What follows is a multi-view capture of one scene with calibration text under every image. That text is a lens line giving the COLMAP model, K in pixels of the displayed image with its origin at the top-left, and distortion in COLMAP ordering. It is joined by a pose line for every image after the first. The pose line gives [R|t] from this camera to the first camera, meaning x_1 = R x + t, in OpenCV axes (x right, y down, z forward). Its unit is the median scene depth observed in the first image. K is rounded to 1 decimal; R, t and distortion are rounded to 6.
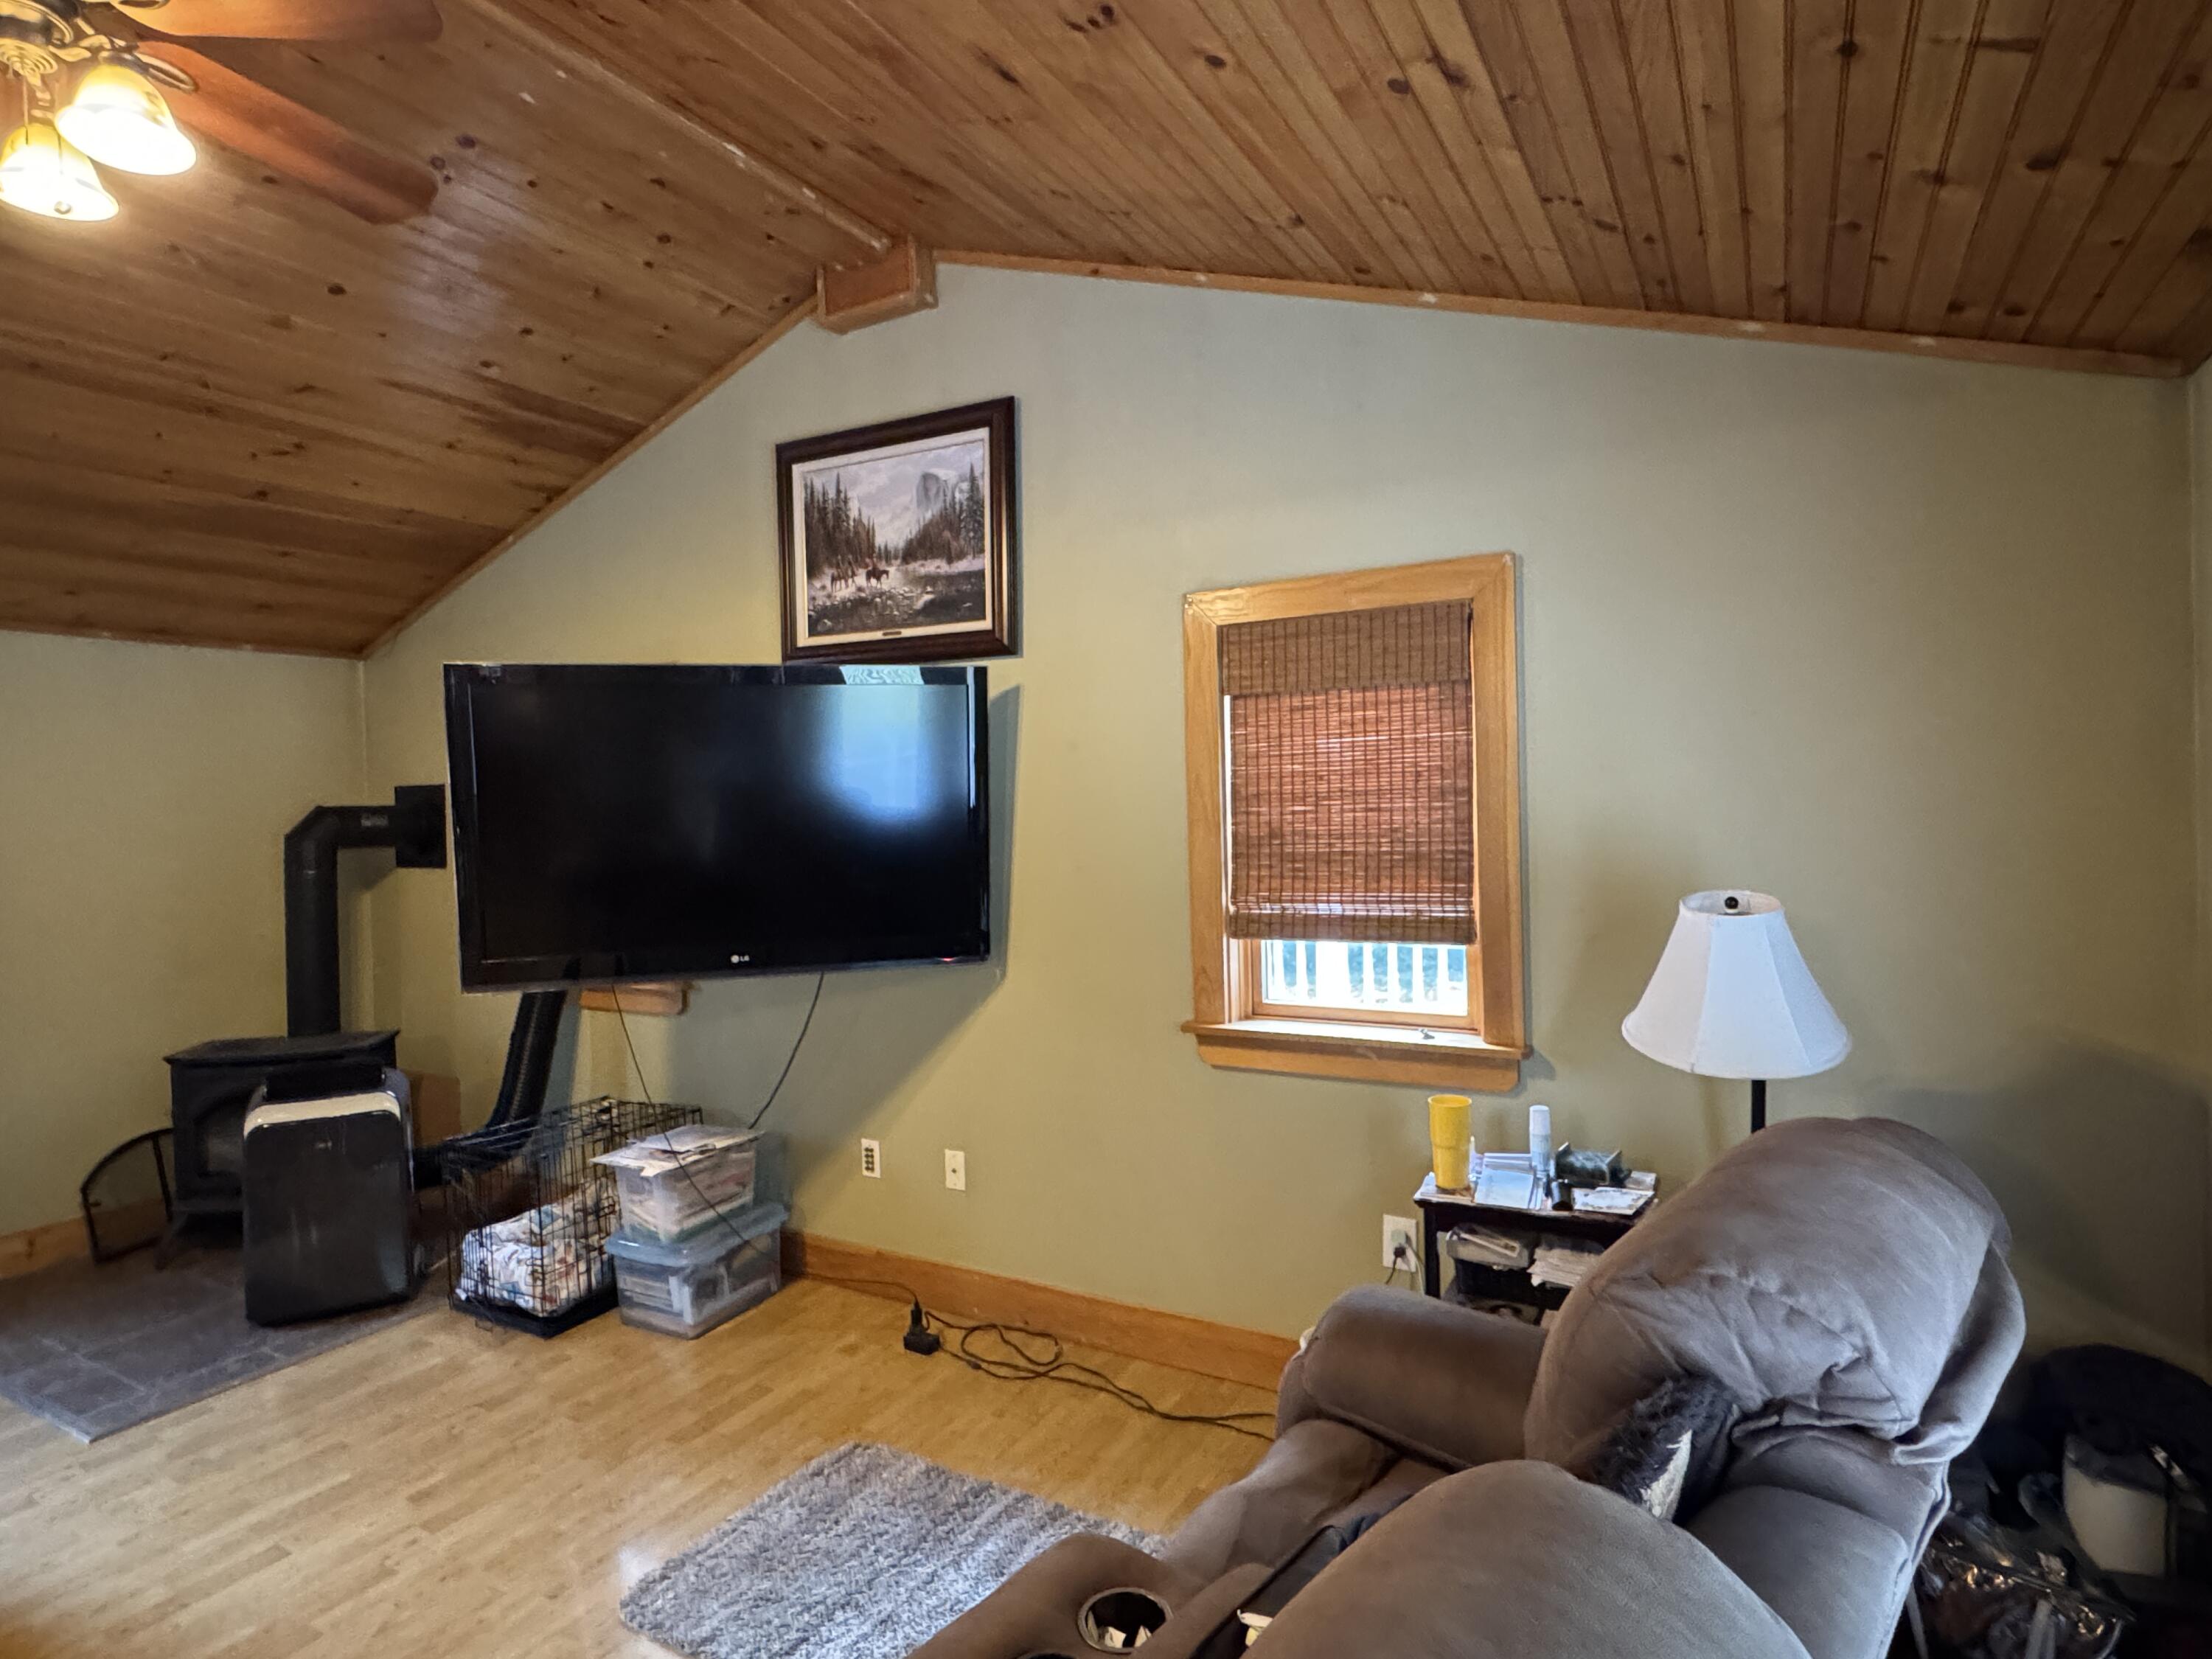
lens RADIAL K [[1197.5, 0, 1116.2], [0, 1197.5, 831.6], [0, 0, 1]] dist [-0.000948, -0.000943]
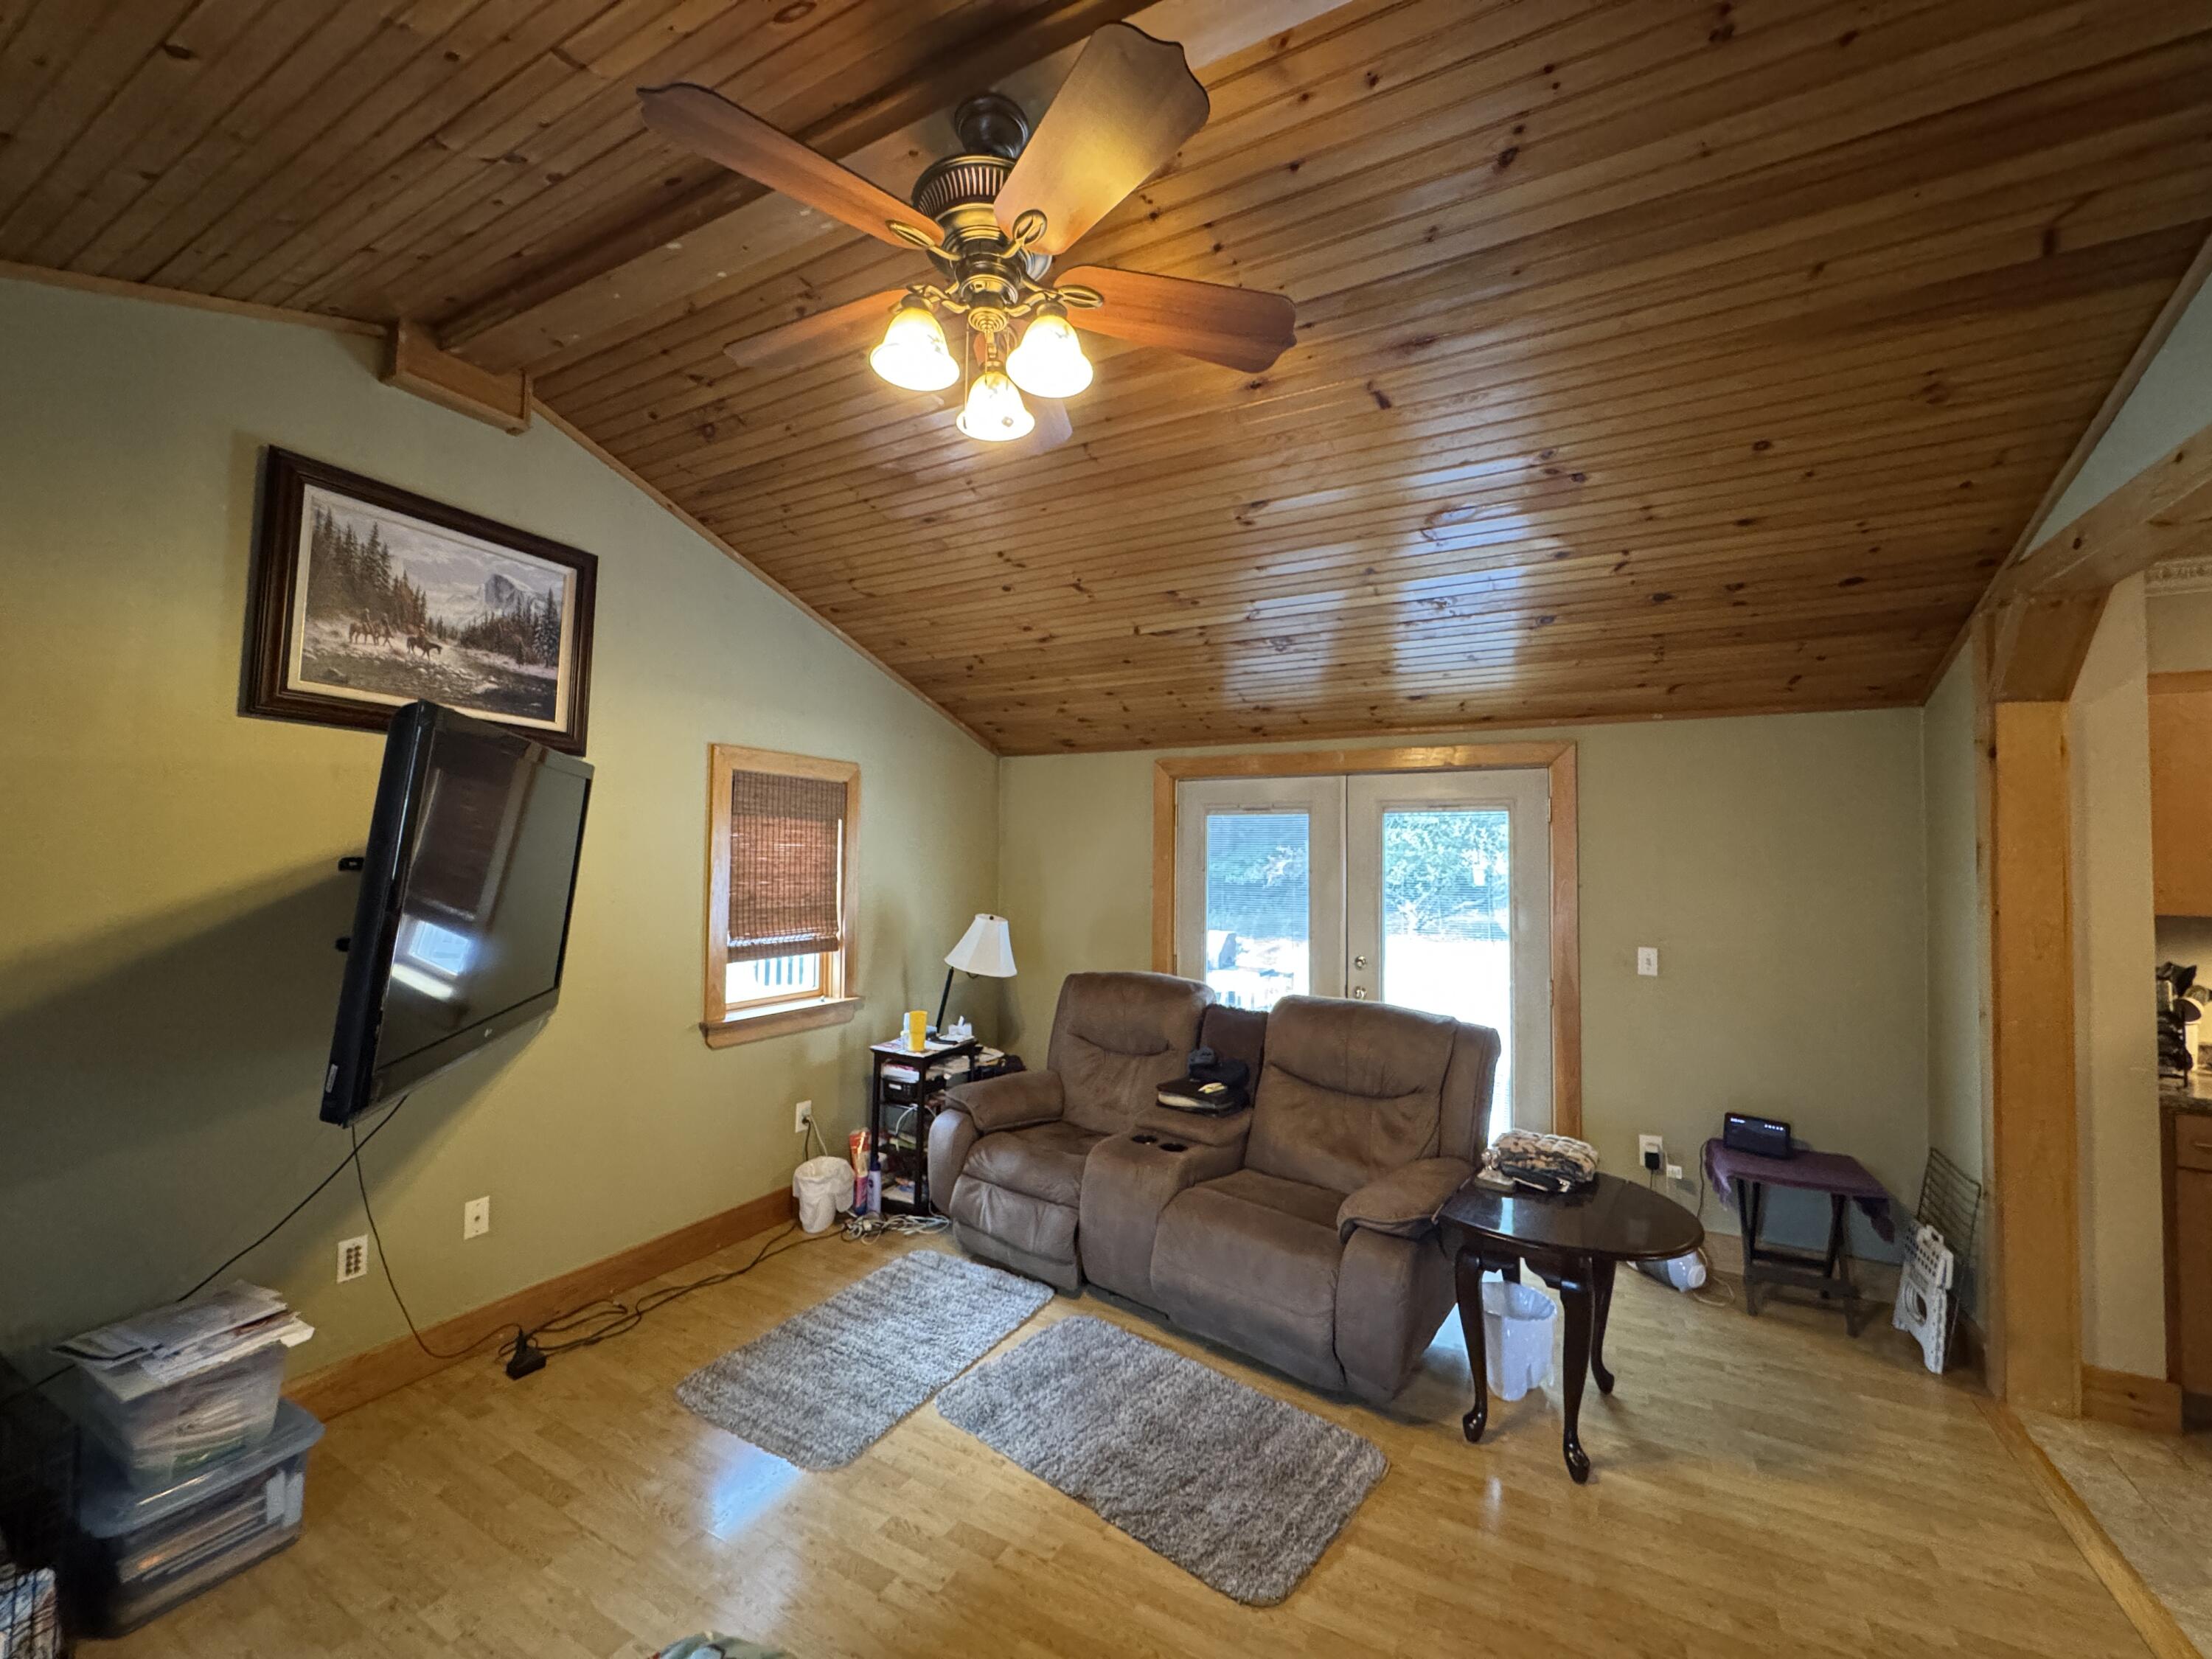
lens RADIAL K [[888.2, 0, 1102.9], [0, 888.2, 828.2], [0, 0, 1]] dist [-0.002839, 0.000047]
pose [[-0.022484, 0.063011, 0.997760, -0.985260], [0.004513, 0.998008, -0.062925, -0.013023], [-0.999737, 0.003088, -0.022724, 0.468757]]
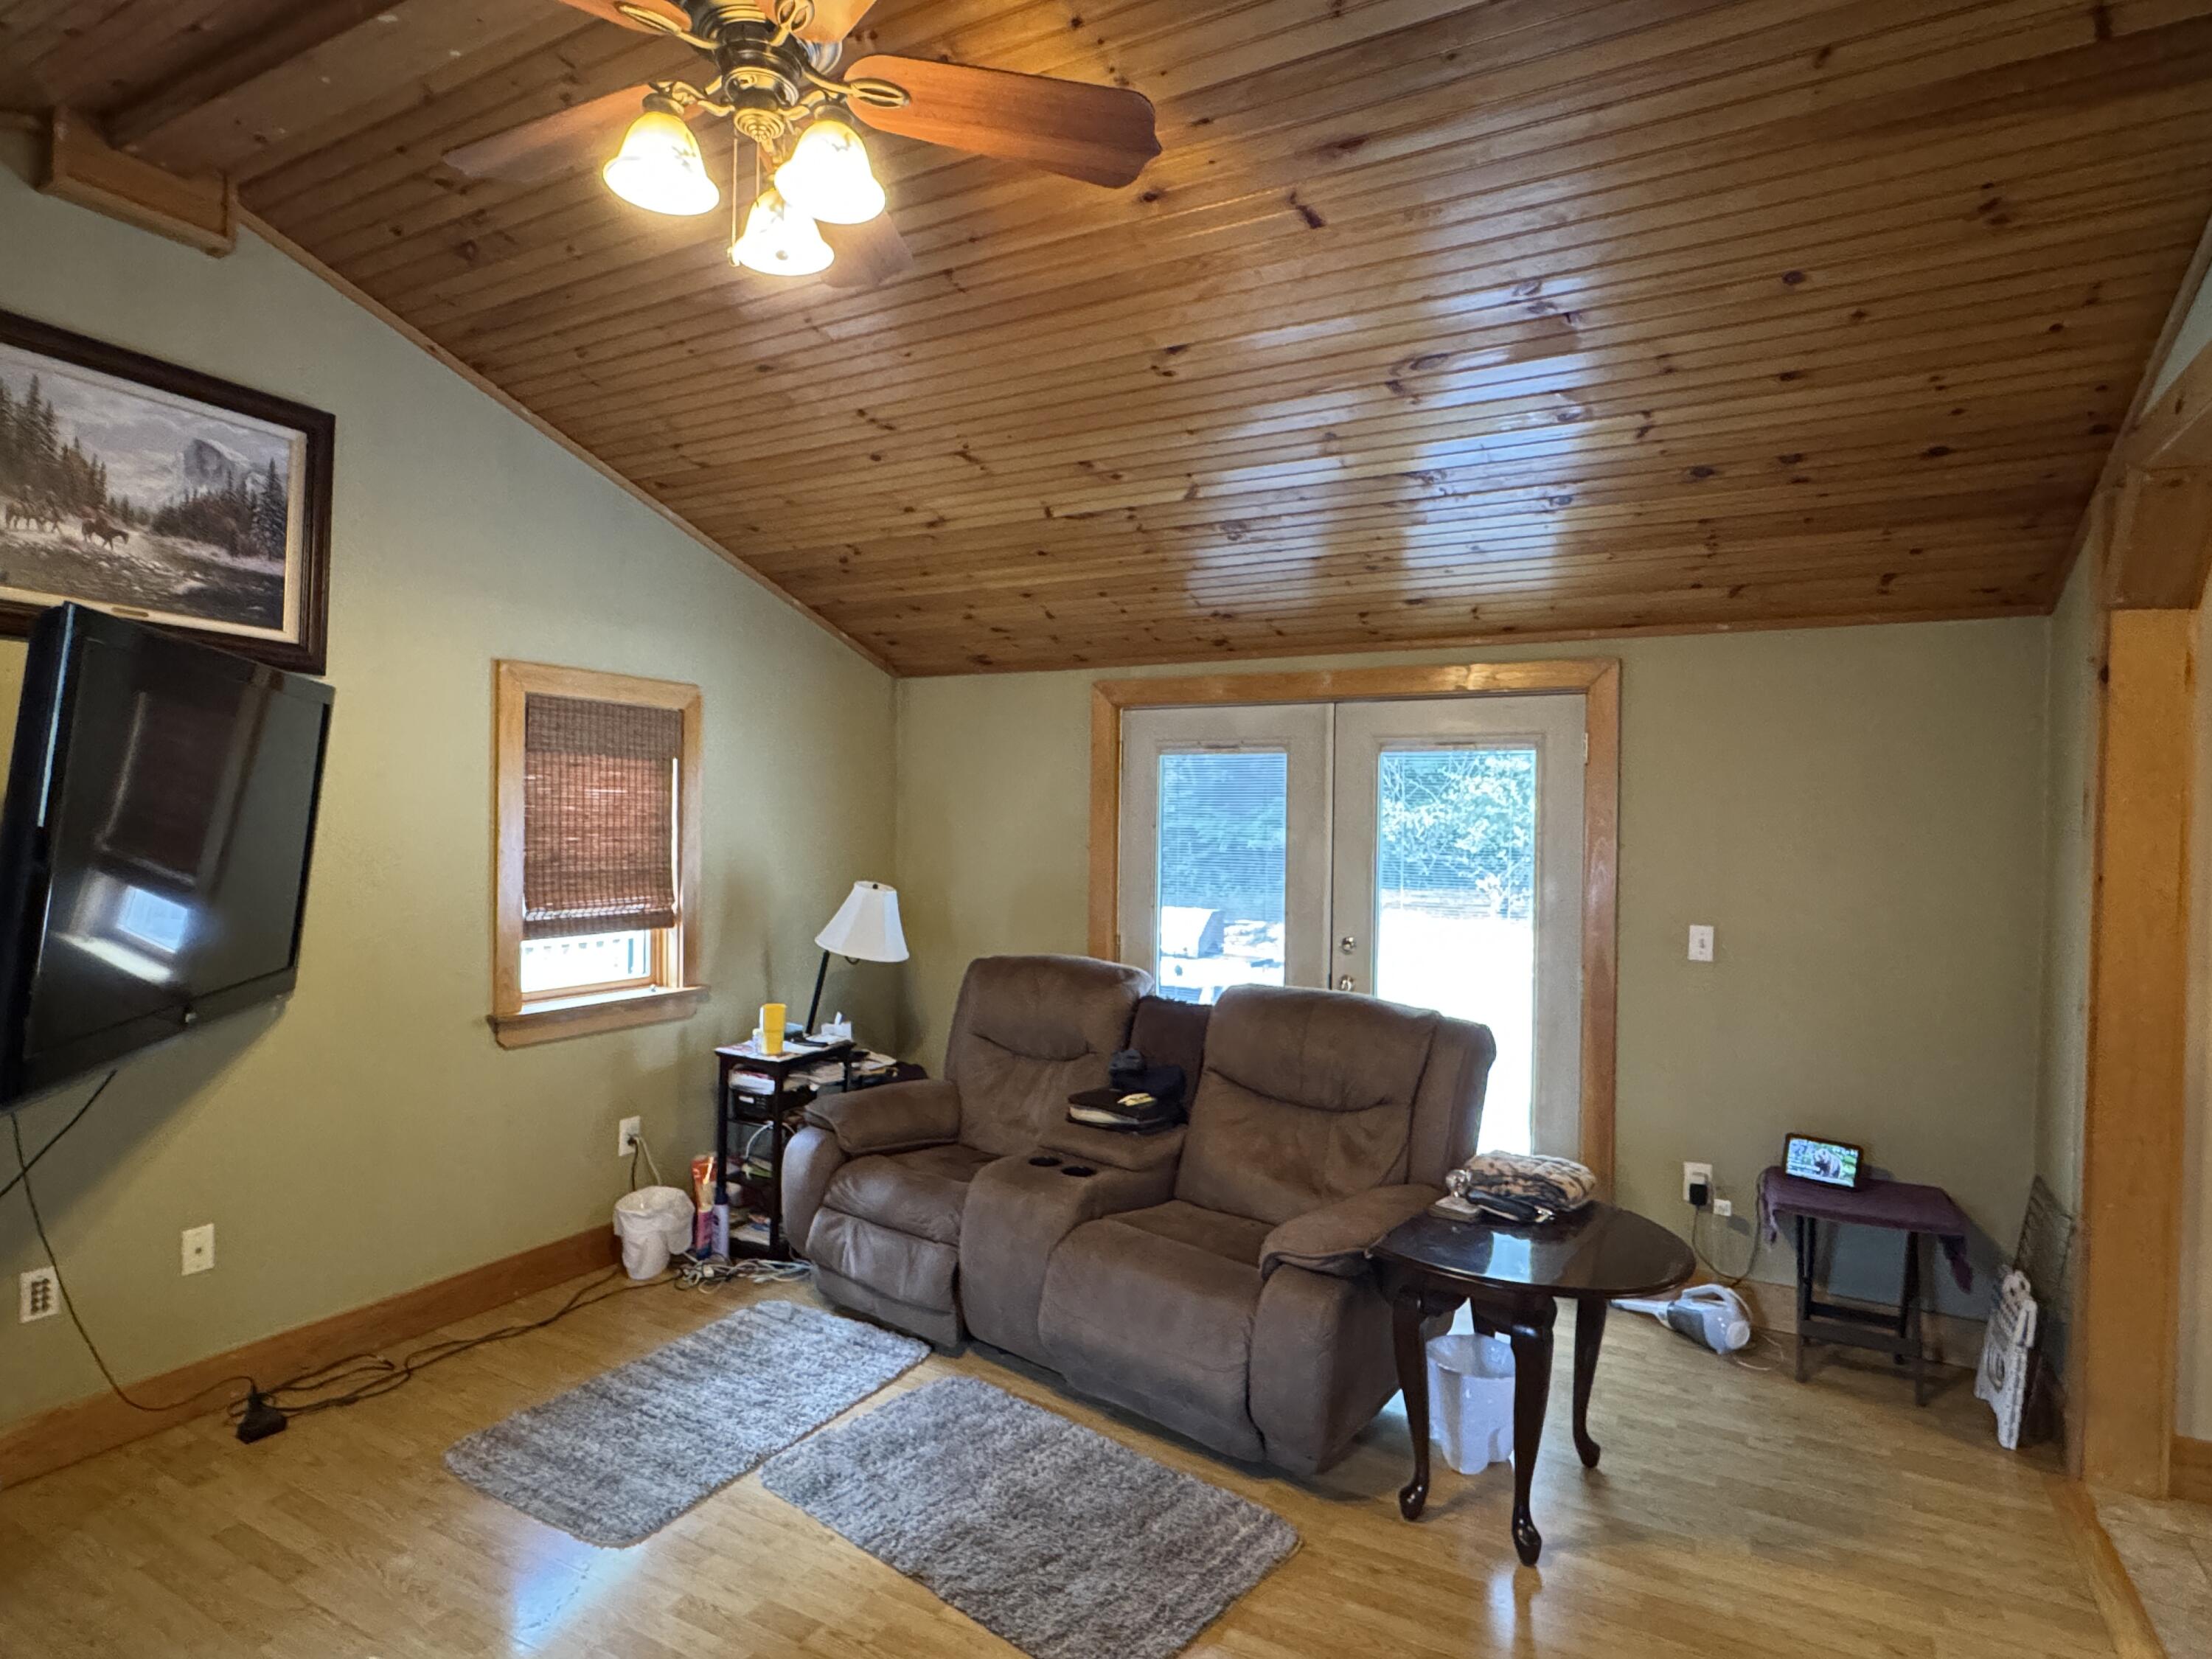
lens RADIAL K [[1197.5, 0, 1096.2], [0, 1197.5, 832.0], [0, 0, 1]] dist [-0.000948, -0.000943]
pose [[-0.017822, 0.016924, 0.999698, -1.039482], [0.001202, 0.999856, -0.016905, -0.003082], [-0.999840, 0.000900, -0.017840, 0.377310]]
